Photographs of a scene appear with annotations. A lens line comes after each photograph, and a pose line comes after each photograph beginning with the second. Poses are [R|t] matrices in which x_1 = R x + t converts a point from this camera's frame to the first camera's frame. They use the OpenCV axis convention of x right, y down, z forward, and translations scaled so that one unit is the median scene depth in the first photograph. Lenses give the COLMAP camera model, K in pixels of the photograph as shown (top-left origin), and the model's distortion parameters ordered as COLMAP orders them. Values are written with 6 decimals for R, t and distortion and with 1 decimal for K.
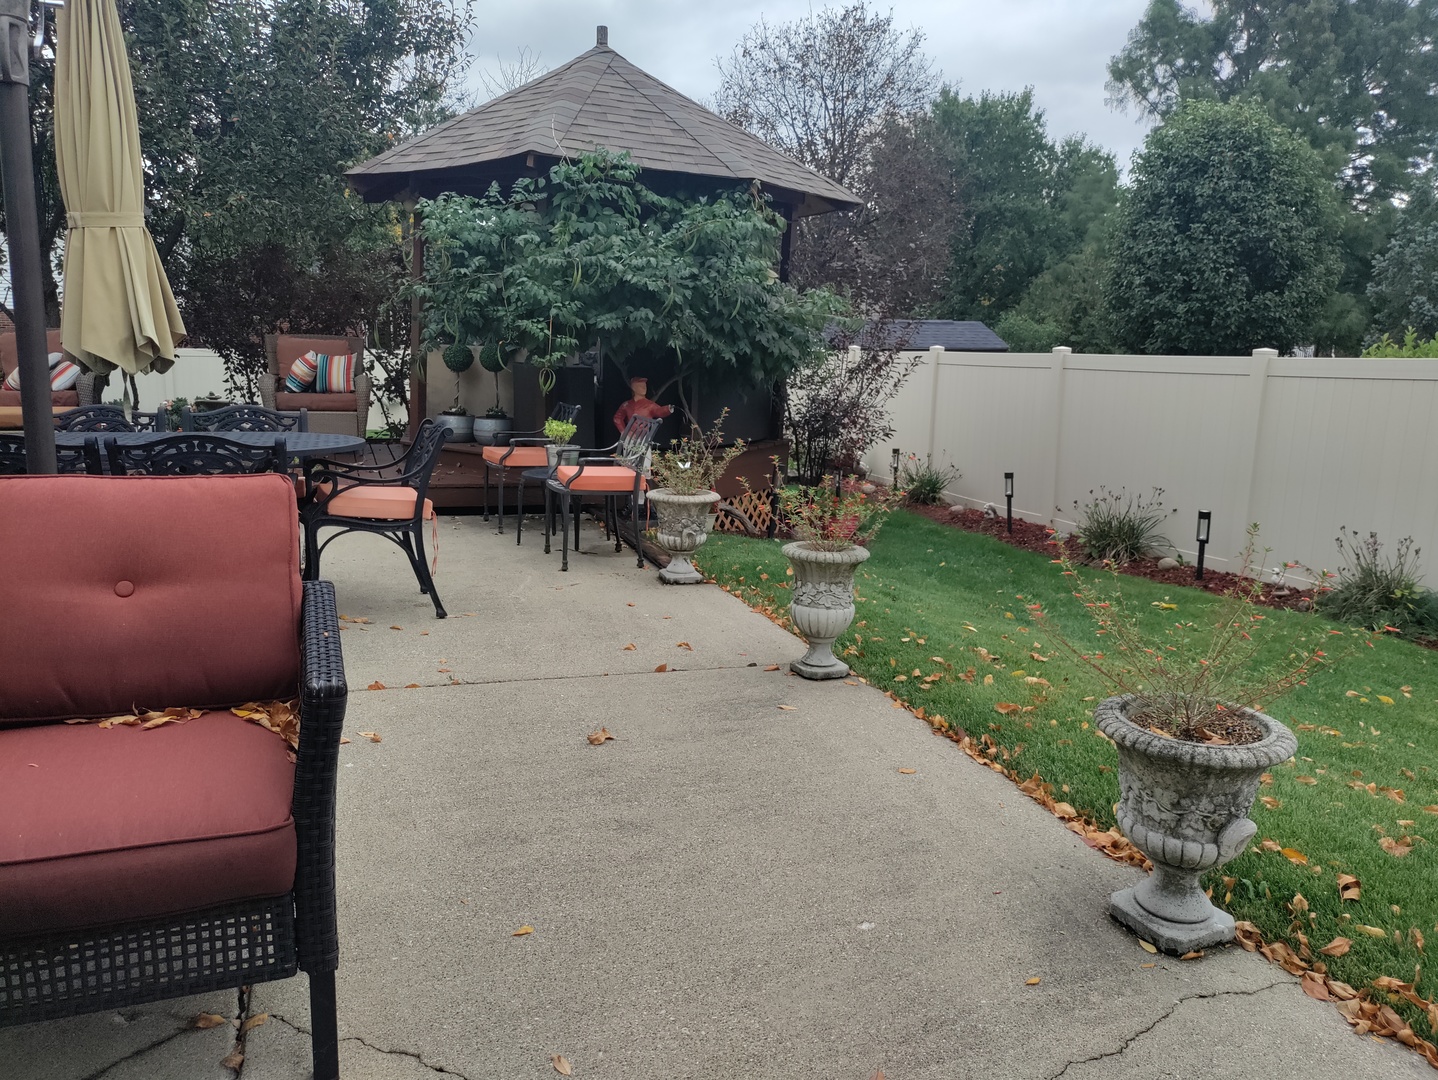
lens RADIAL K [[1080.1, 0, 720.0], [0, 1080.1, 543.6], [0, 0, 1]] dist [0.035996, -0.039693]
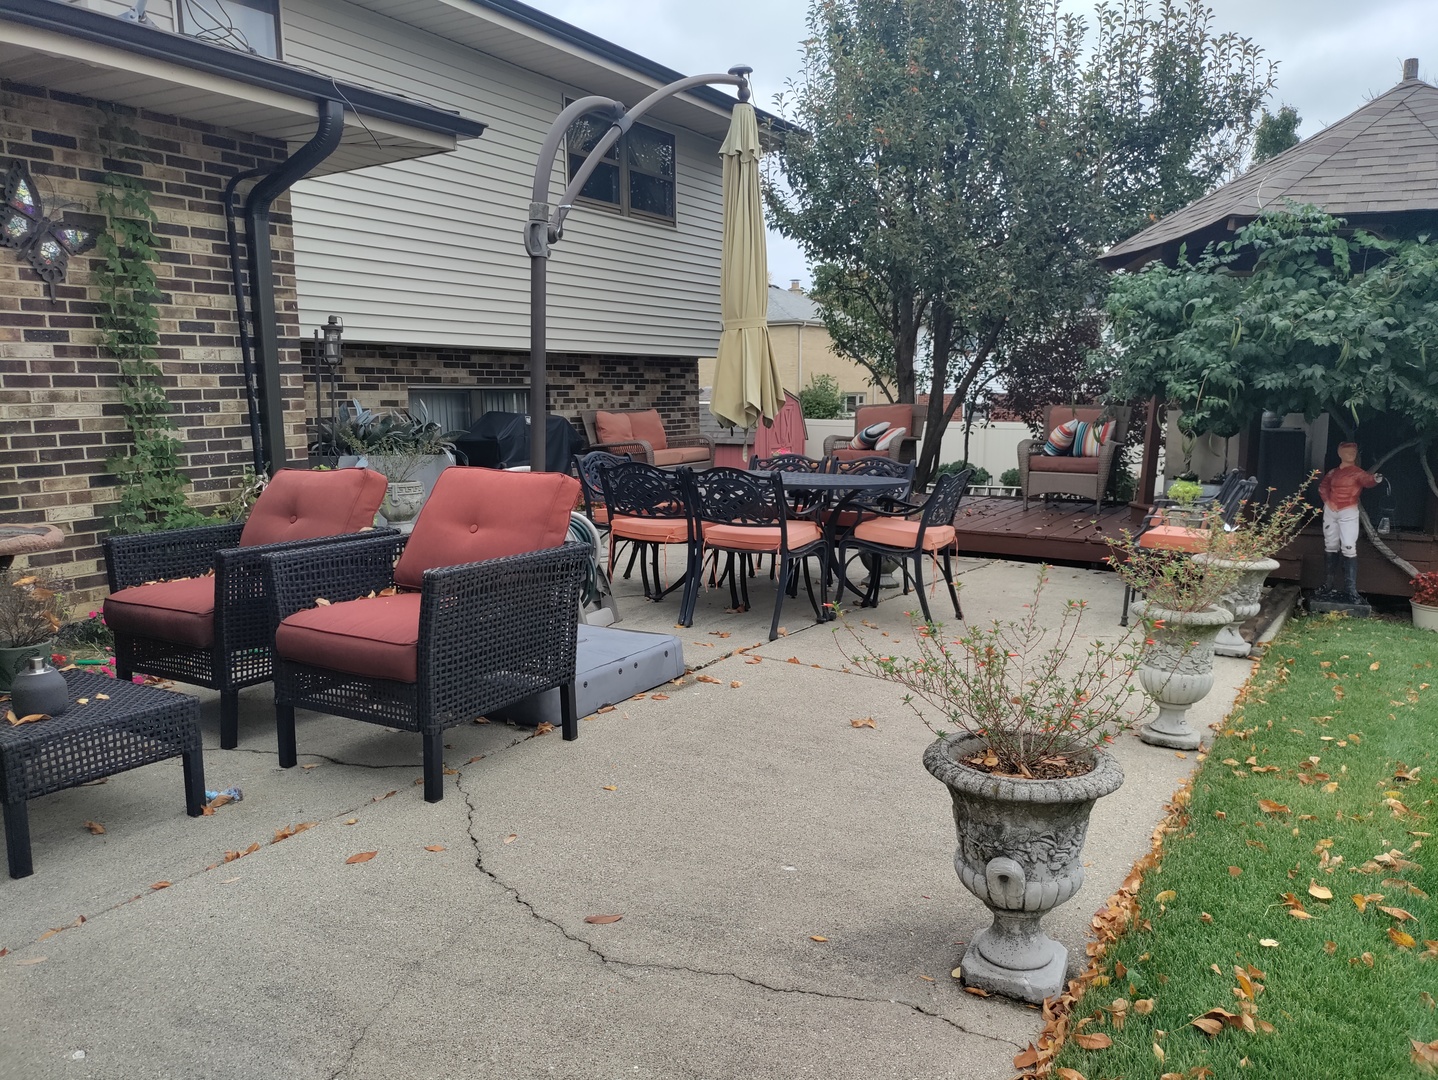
lens RADIAL K [[1080.1, 0, 720.3], [0, 1080.1, 542.8], [0, 0, 1]] dist [0.035996, -0.039693]
pose [[0.611512, 0.080675, -0.787111, 0.531564], [-0.138719, 0.990312, -0.006270, 0.008798], [0.778980, 0.113021, 0.616779, 0.090210]]
